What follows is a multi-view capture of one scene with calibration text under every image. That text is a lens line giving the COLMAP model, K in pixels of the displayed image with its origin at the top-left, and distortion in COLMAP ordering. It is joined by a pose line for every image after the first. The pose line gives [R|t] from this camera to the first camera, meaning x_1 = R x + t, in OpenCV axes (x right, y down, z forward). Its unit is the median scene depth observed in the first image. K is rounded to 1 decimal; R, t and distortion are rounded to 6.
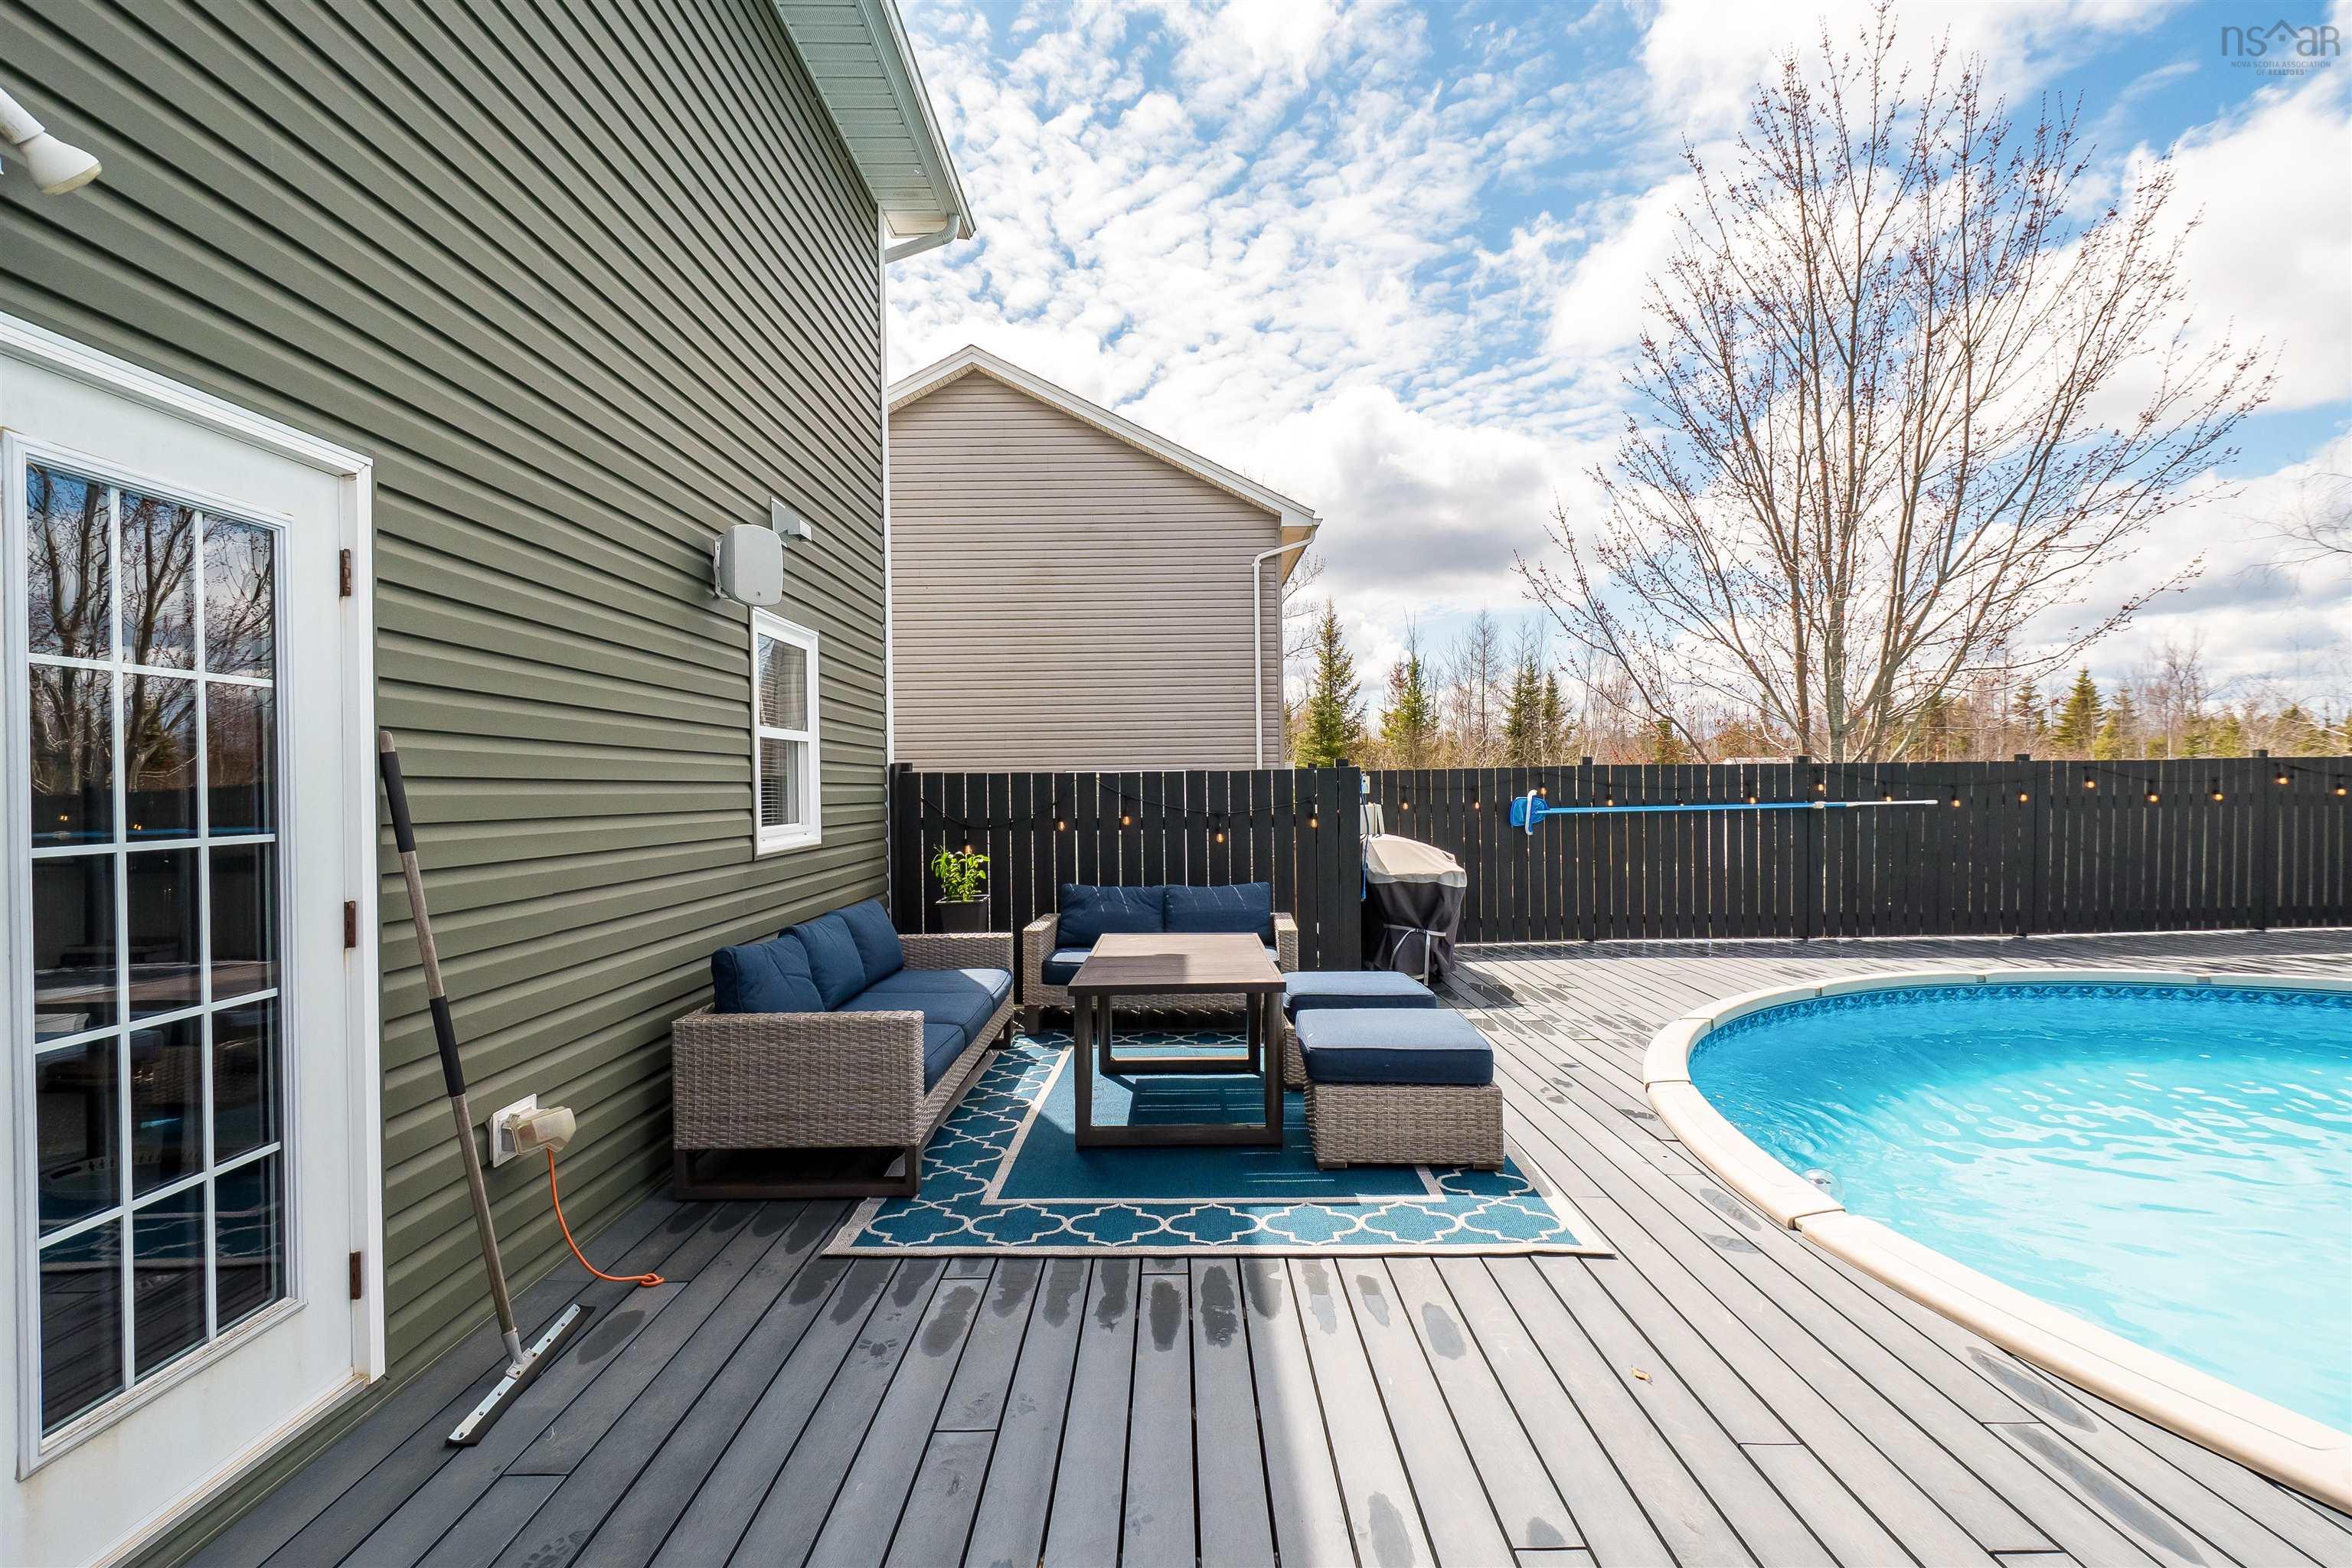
lens RADIAL K [[1090.8, 0, 1168.7], [0, 1090.8, 778.3], [0, 0, 1]] dist [0.011233, -0.002468]
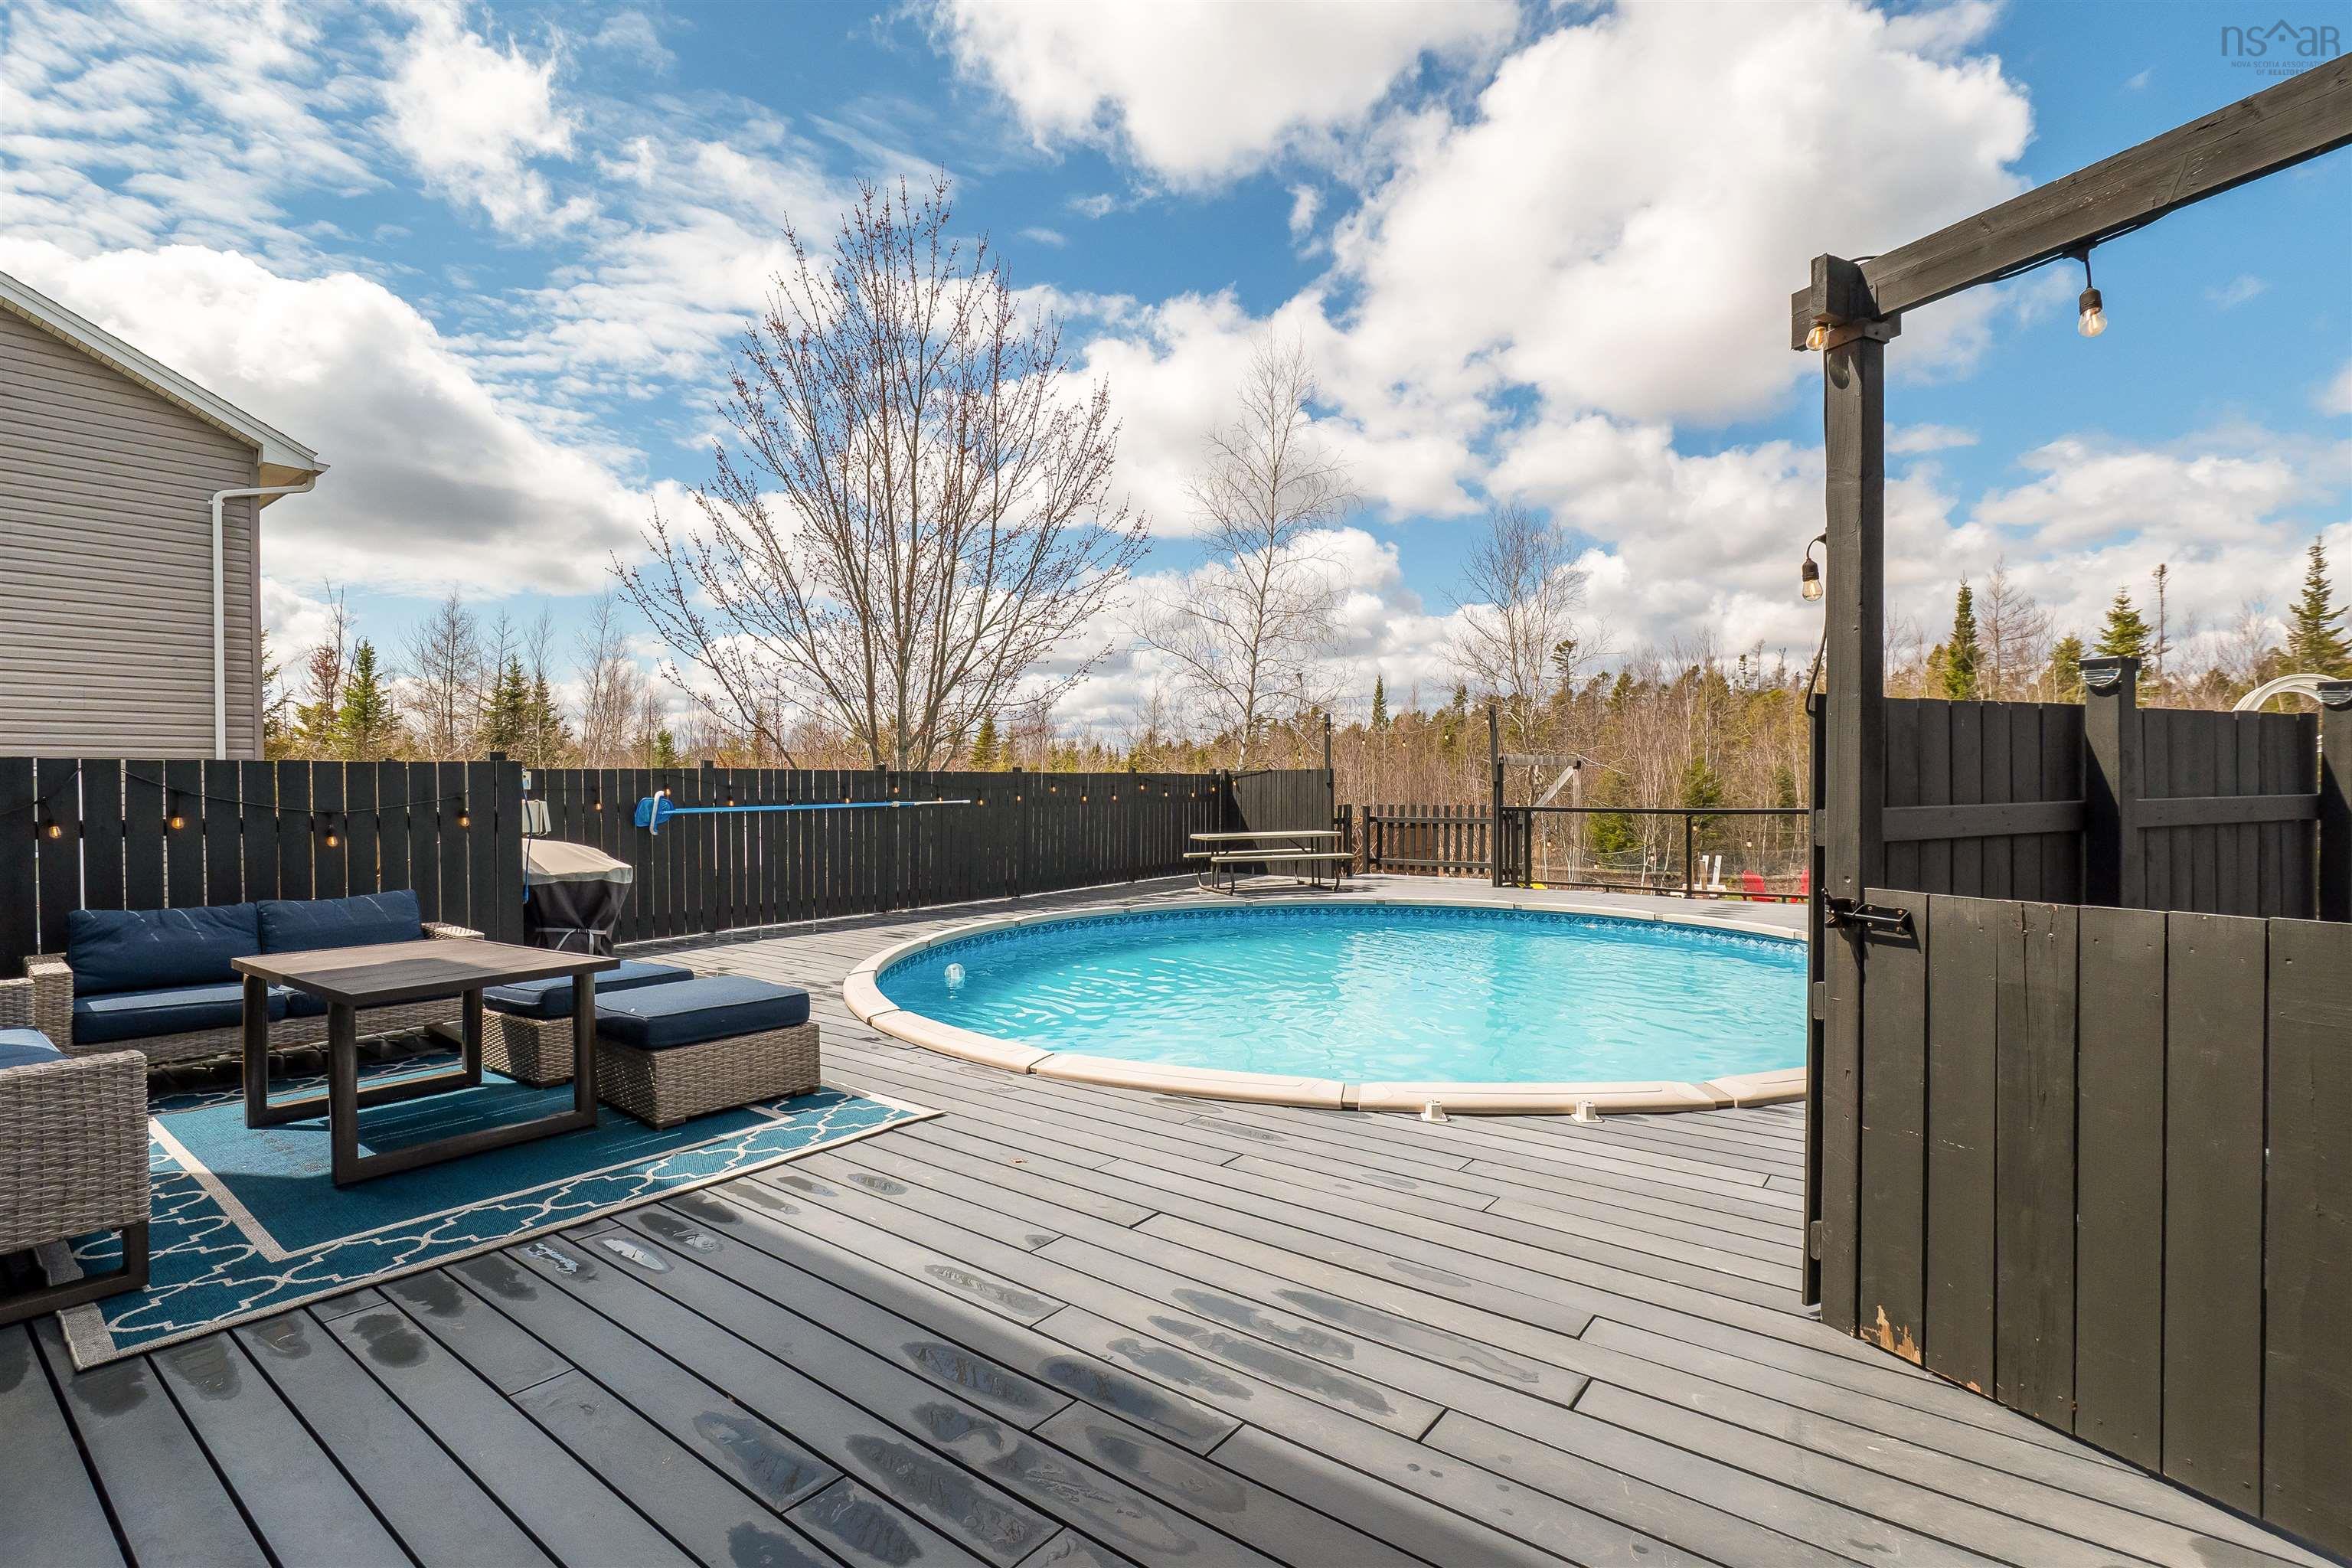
lens RADIAL K [[1090.8, 0, 1179.9], [0, 1090.8, 797.9], [0, 0, 1]] dist [0.011233, -0.002468]
pose [[0.618073, 0.002285, 0.786117, -0.380694], [-0.004939, 0.999987, 0.000977, 0.029818], [-0.786105, -0.004487, 0.618077, -0.057166]]
